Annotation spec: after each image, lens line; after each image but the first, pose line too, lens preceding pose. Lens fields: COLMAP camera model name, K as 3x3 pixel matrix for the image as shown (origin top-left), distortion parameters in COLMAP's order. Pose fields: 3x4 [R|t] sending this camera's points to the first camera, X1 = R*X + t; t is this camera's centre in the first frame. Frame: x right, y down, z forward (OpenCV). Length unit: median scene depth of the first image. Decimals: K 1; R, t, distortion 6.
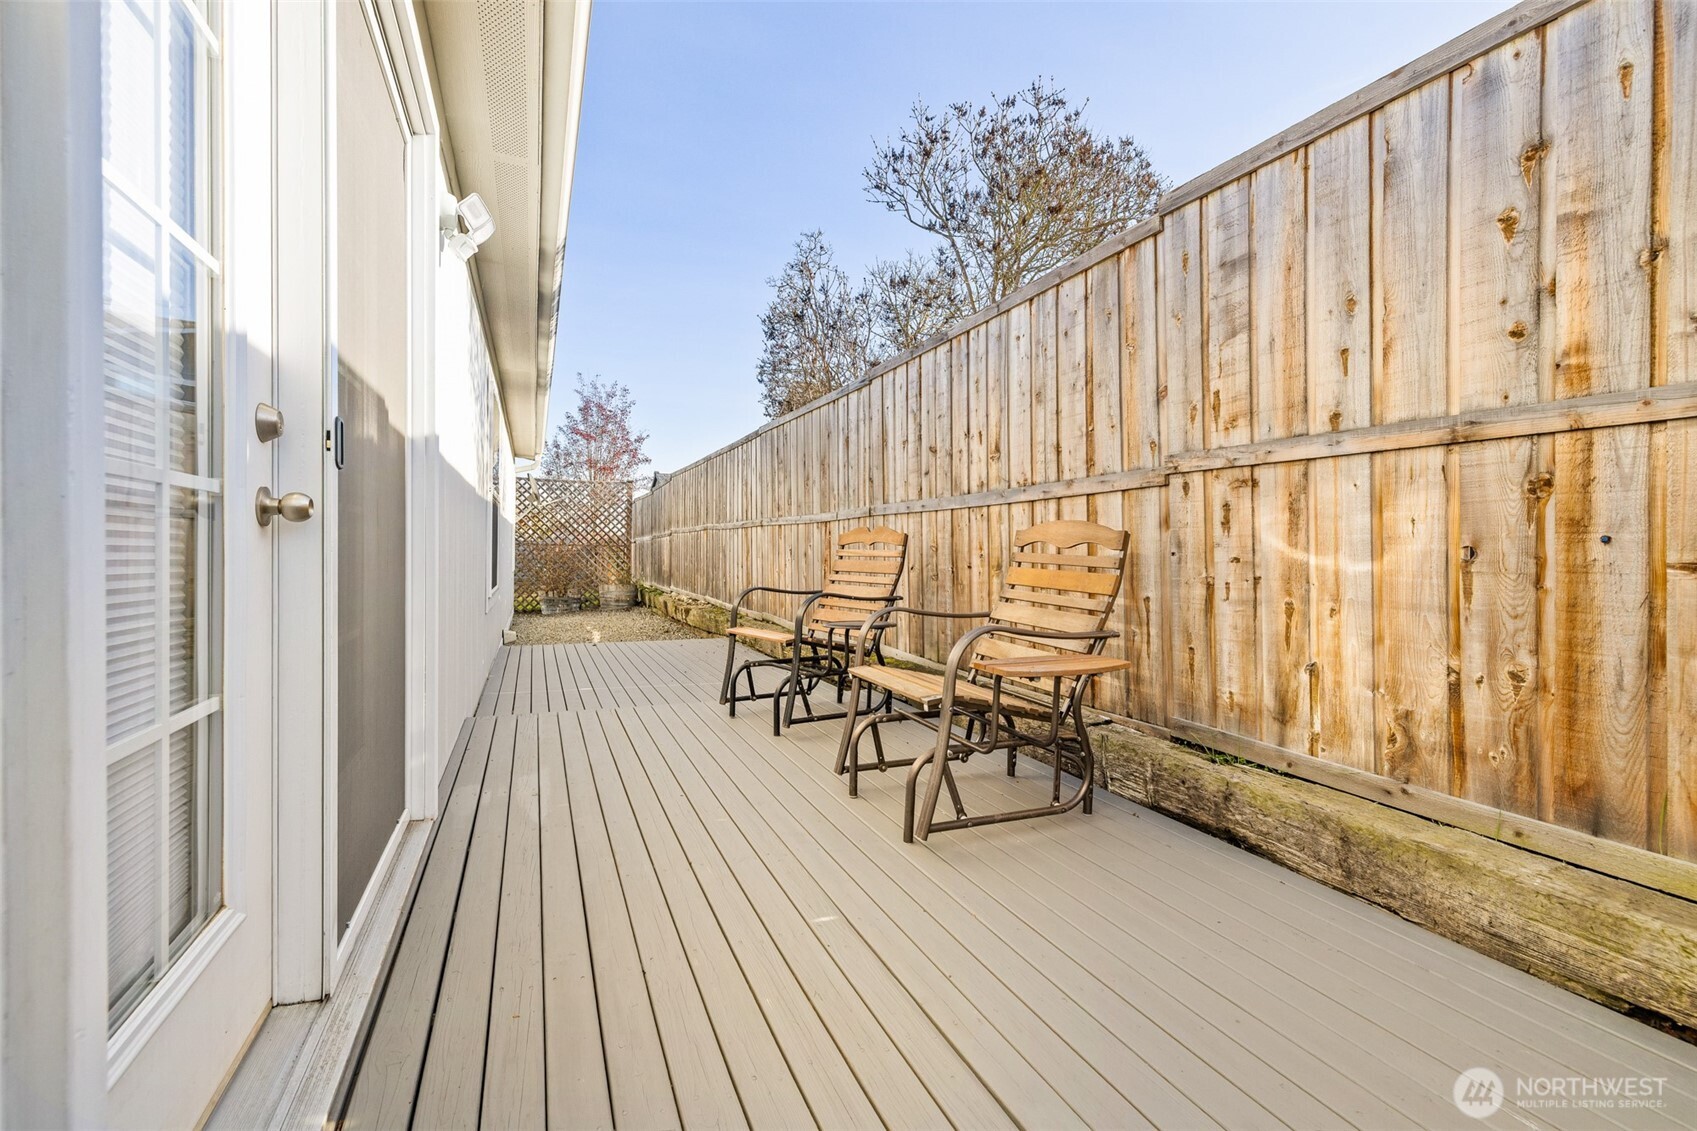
lens RADIAL K [[729.2, 0, 838.9], [0, 729.2, 552.6], [0, 0, 1]] dist [0.004217, 0.000199]
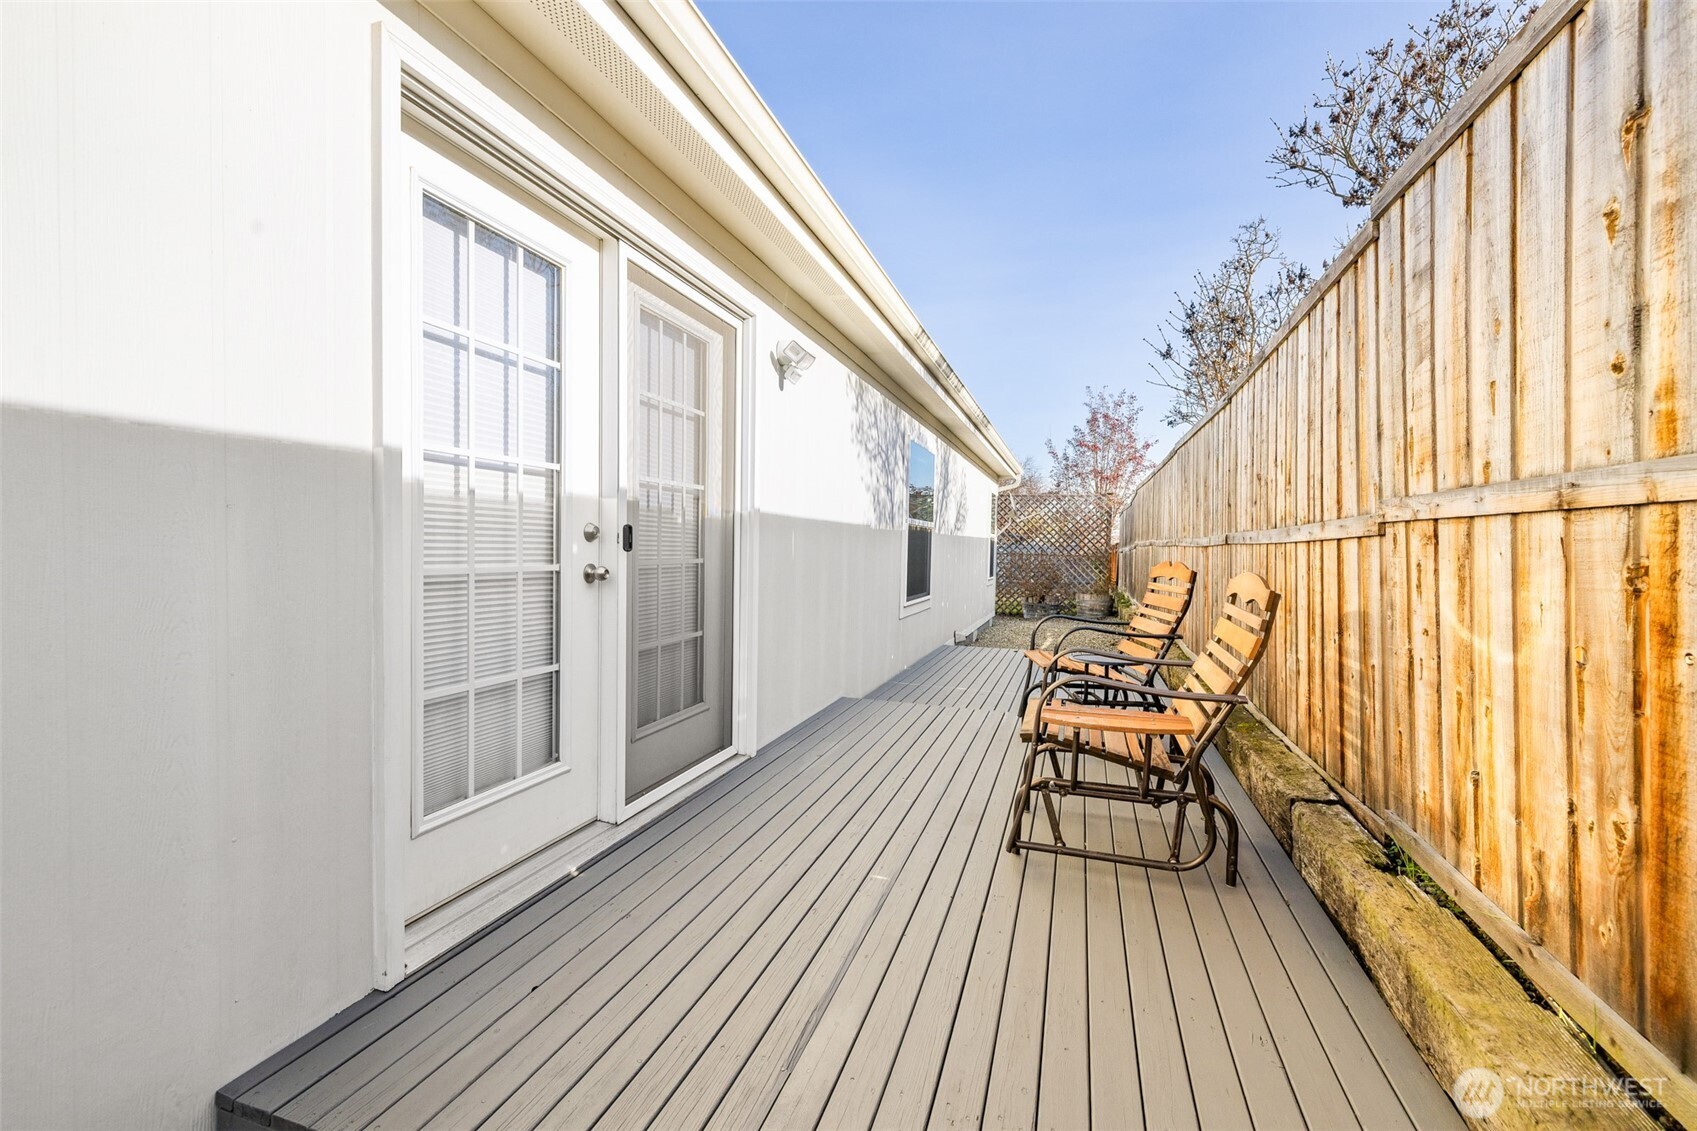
lens RADIAL K [[729.2, 0, 859.3], [0, 729.2, 558.8], [0, 0, 1]] dist [0.004217, 0.000199]
pose [[0.767291, 0.018460, -0.641033, 0.707573], [-0.014464, 0.999829, 0.011480, -0.089024], [0.641136, 0.000463, 0.767428, -0.052185]]
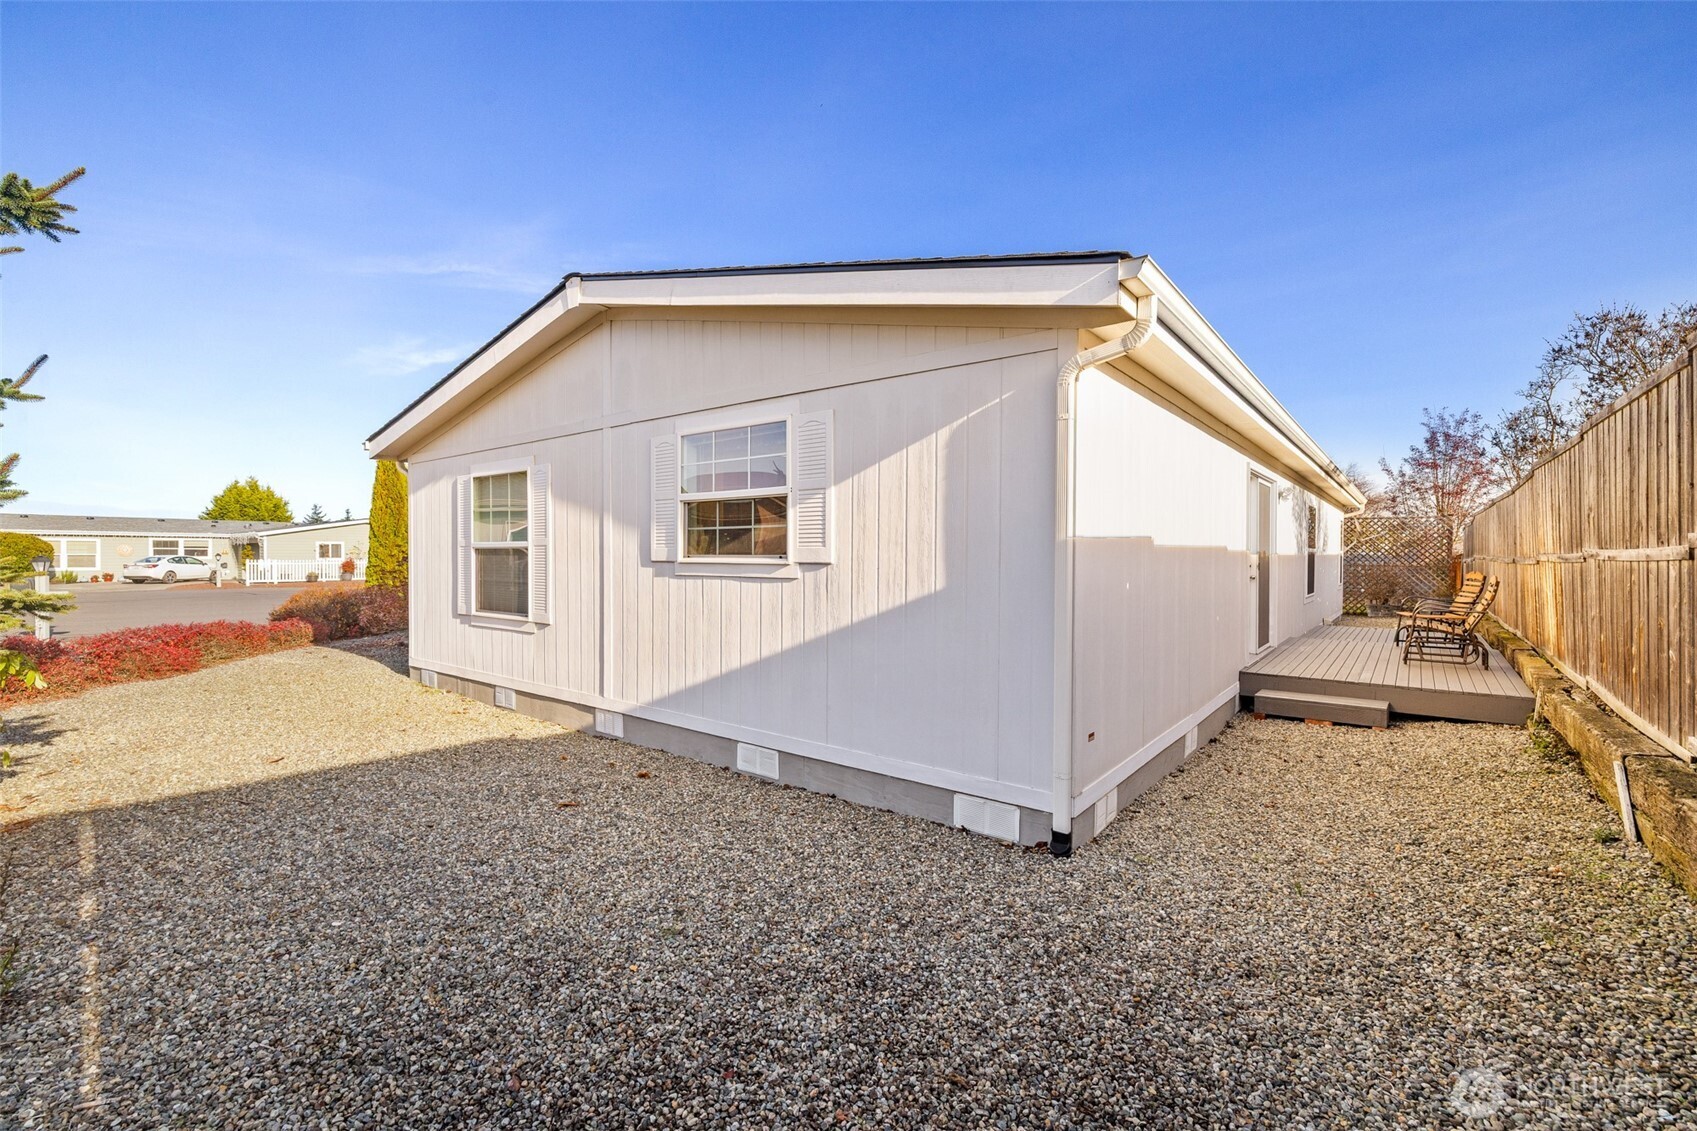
lens RADIAL K [[729.2, 0, 848.6], [0, 729.2, 561.2], [0, 0, 1]] dist [0.004217, 0.000199]
pose [[0.486858, 0.000399, -0.873481, 2.121842], [0.000606, 1.000000, 0.000795, -0.139209], [0.873481, -0.000916, 0.486857, -3.503651]]
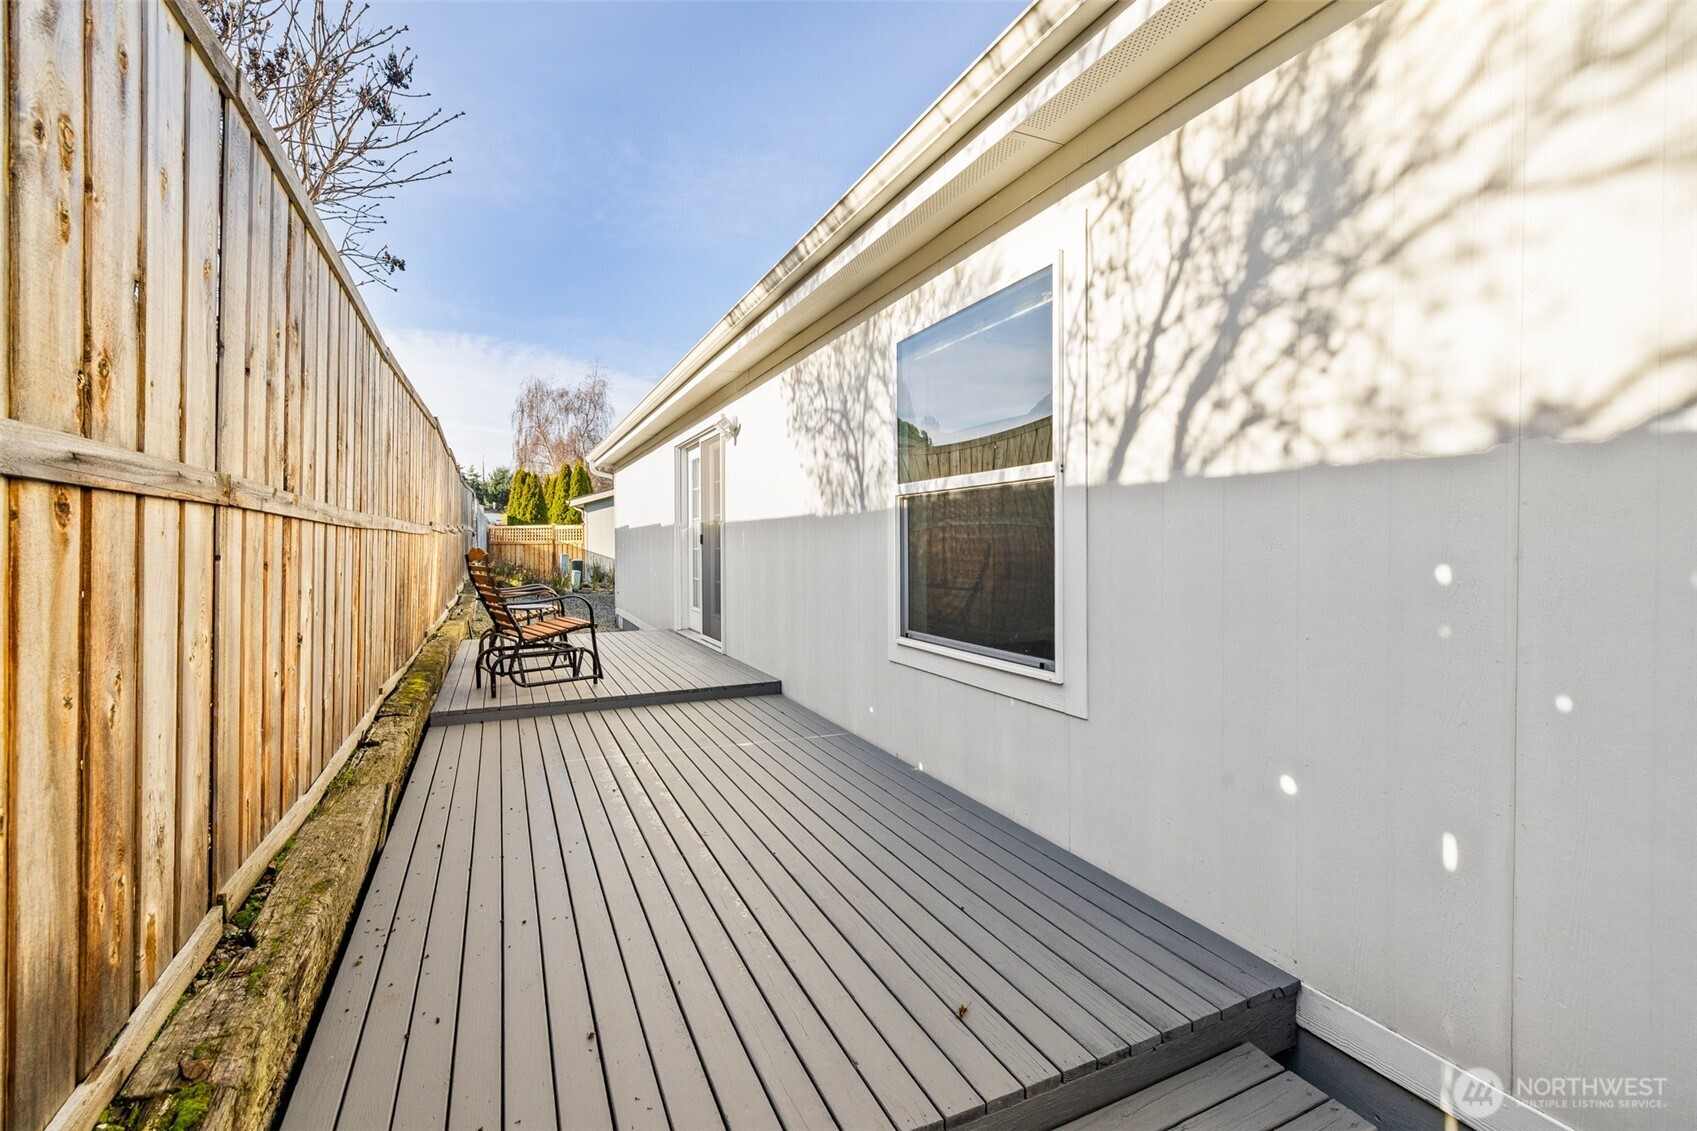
lens RADIAL K [[729.2, 0, 851.5], [0, 729.2, 550.5], [0, 0, 1]] dist [0.004217, 0.000199]
pose [[-0.998601, -0.002073, -0.052831, -1.059239], [-0.002555, 0.999956, 0.009058, -0.086675], [0.052810, 0.009180, -0.998562, 4.541843]]
